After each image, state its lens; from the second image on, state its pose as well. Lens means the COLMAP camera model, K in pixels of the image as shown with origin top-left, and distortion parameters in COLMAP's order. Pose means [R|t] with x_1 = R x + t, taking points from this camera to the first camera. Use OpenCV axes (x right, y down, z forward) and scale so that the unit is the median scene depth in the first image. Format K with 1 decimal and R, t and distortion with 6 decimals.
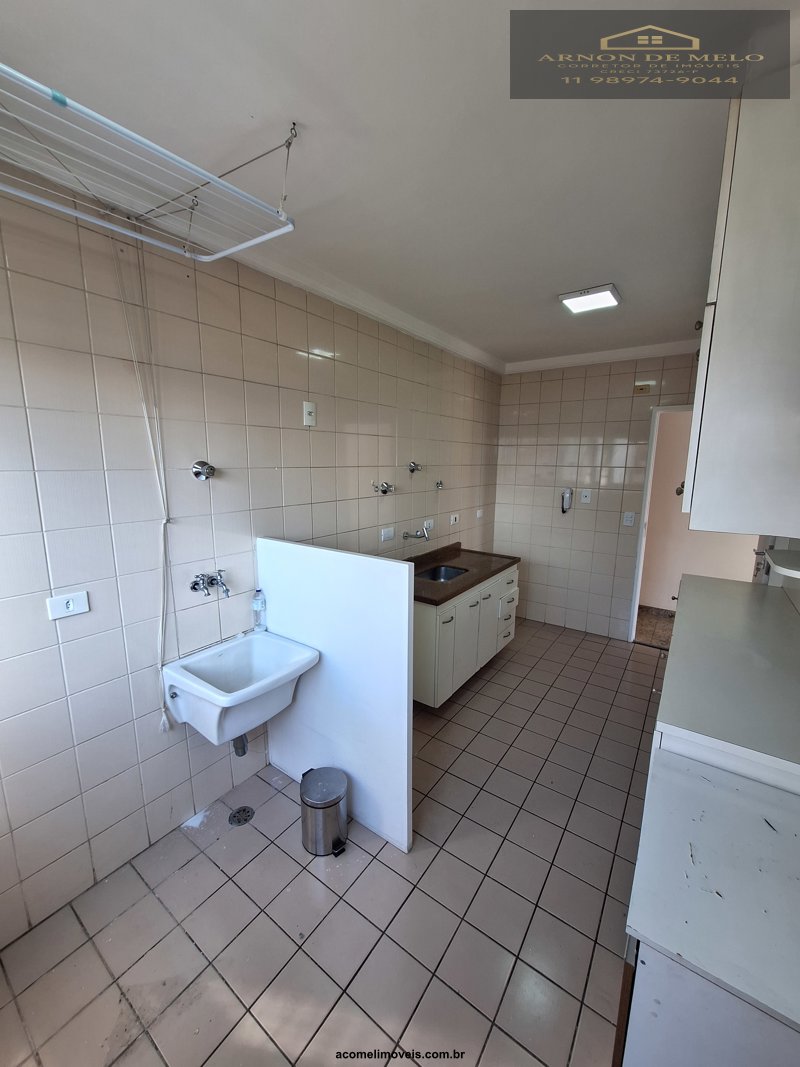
lens RADIAL K [[422.7, 0, 394.3], [0, 422.7, 533.5], [0, 0, 1]] dist [-0.006396, 0.002445]
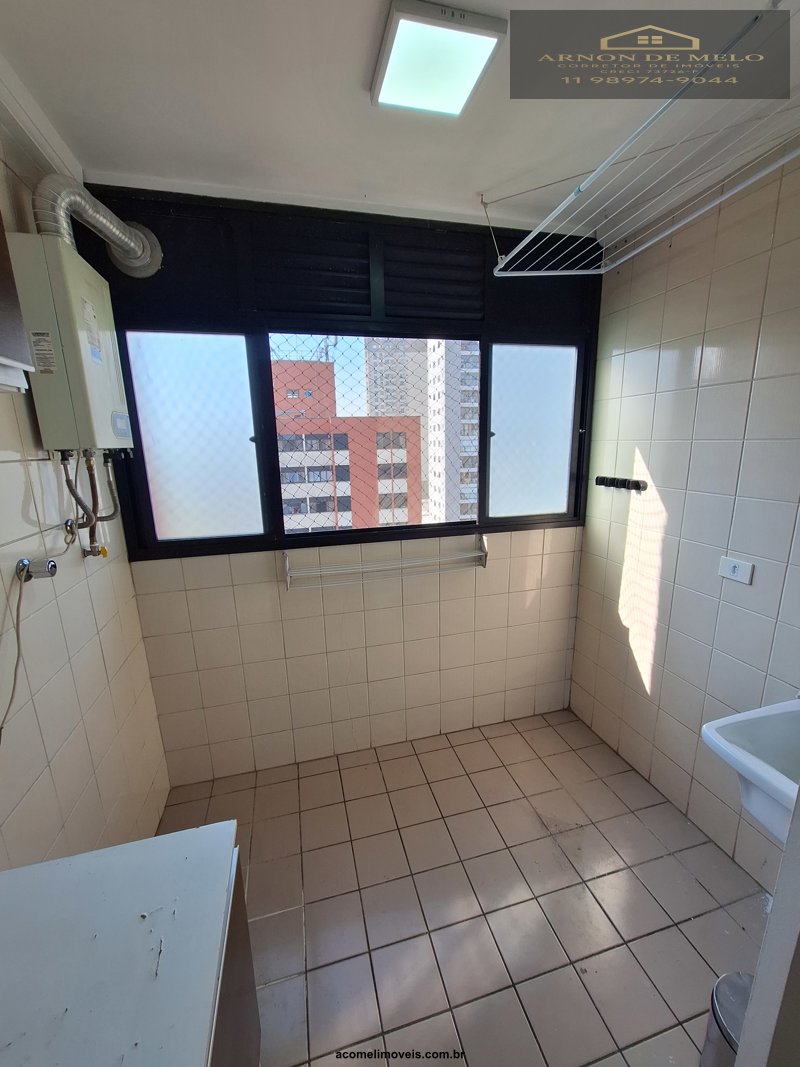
lens RADIAL K [[422.7, 0, 400.6], [0, 422.7, 535.9], [0, 0, 1]] dist [-0.006396, 0.002445]
pose [[-0.632828, 0.174064, -0.754473, 0.231232], [-0.115842, 0.942153, 0.314529, -0.062056], [0.765577, 0.286442, -0.576057, 0.413752]]
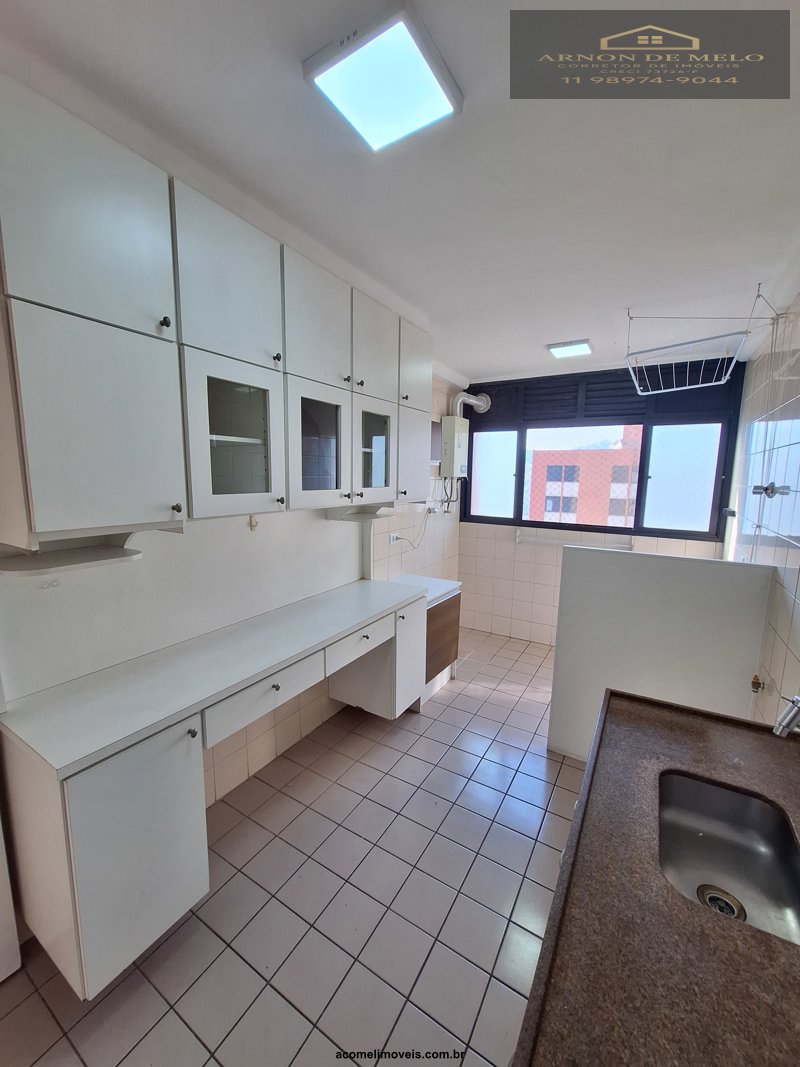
lens RADIAL K [[422.7, 0, 397.1], [0, 422.7, 535.1], [0, 0, 1]] dist [-0.006396, 0.002445]
pose [[-0.996893, -0.009878, -0.078142, 0.350284], [-0.033968, 0.949021, 0.313377, -0.193171], [0.071062, 0.315058, -0.946408, 1.106070]]
